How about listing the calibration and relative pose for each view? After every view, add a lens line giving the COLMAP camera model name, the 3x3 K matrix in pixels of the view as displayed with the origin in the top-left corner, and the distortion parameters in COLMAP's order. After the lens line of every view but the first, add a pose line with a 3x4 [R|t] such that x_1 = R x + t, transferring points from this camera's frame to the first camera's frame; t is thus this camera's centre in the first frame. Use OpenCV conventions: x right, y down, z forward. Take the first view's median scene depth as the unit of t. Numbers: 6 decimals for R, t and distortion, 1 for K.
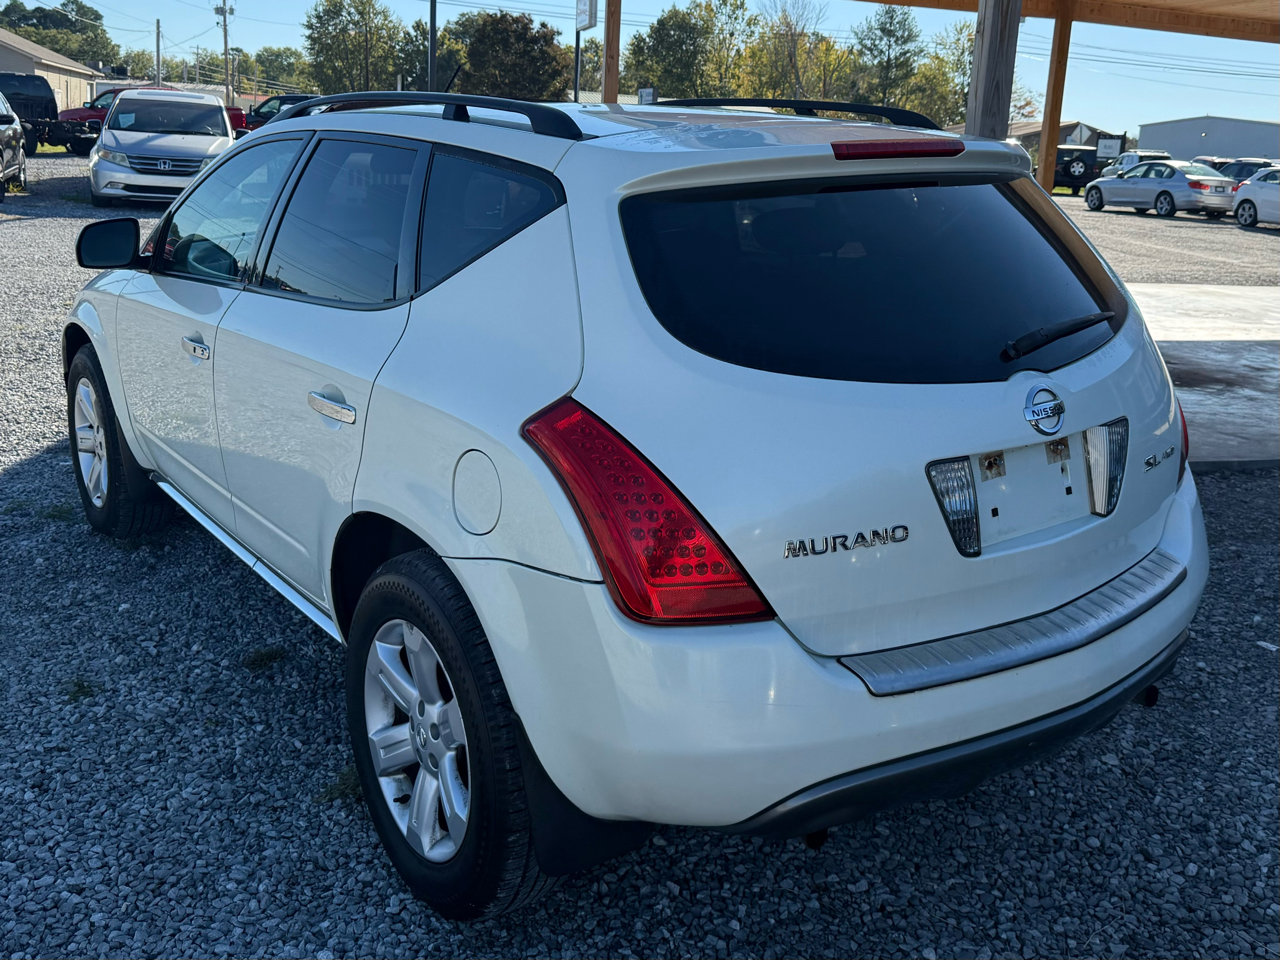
lens RADIAL K [[1271.6, 0, 618.2], [0, 1271.6, 392.7], [0, 0, 1]] dist [0.147149, -0.302103]
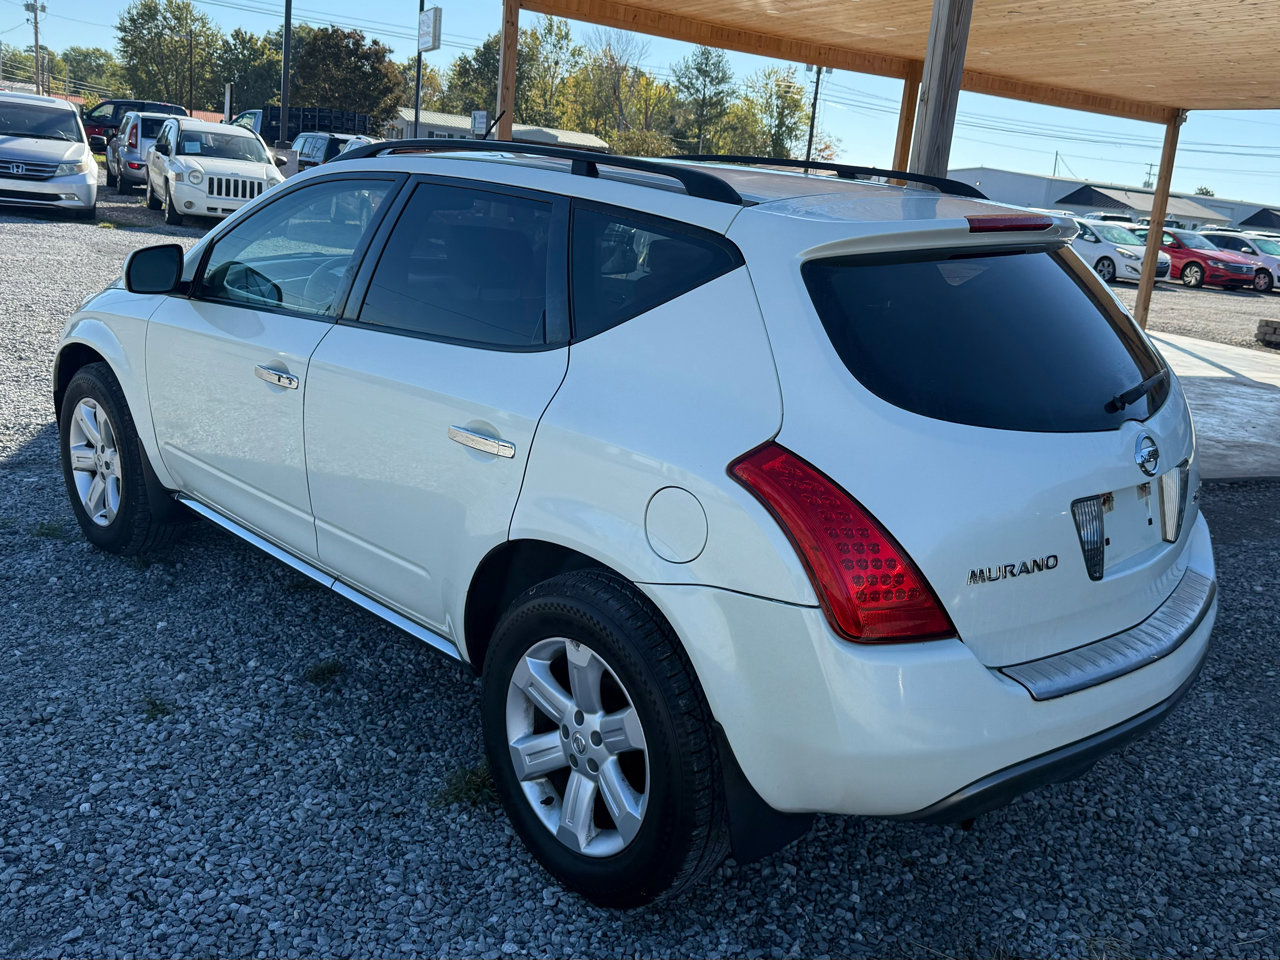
lens RADIAL K [[1192.0, 0, 660.2], [0, 1192.0, 435.6], [0, 0, 1]] dist [0.172125, -0.384334]
pose [[0.985179, 0.008886, 0.171298, -0.246996], [-0.013342, 0.999601, 0.024882, -0.020929], [-0.171009, -0.026799, 0.984905, -0.016879]]
